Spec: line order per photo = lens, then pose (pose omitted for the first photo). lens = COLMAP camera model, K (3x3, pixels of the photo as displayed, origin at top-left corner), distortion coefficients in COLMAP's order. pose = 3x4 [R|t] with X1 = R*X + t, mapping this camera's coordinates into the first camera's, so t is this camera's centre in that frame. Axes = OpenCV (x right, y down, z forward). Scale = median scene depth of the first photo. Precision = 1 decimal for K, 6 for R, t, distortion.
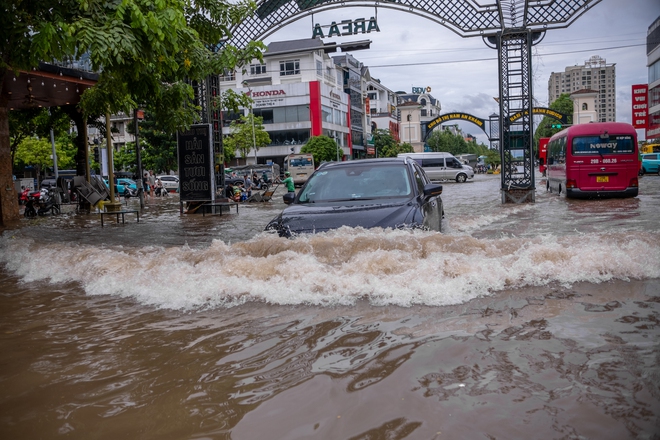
lens RADIAL K [[642.3, 0, 330.8], [0, 642.3, 219.1], [0, 0, 1]] dist [0.006659, 0.000000]
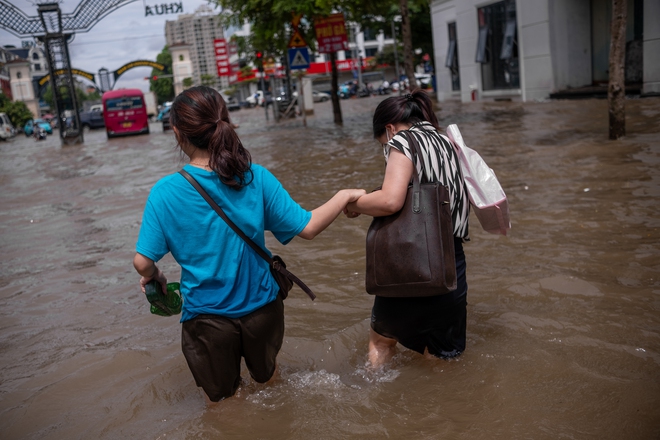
lens RADIAL K [[642.3, 0, 324.4], [0, 642.3, 219.5], [0, 0, 1]] dist [0.006659, 0.000000]
pose [[0.859391, -0.159416, 0.485832, 0.017988], [0.117959, 0.986338, 0.114988, 0.047330], [-0.497526, -0.041511, 0.866455, -0.679508]]
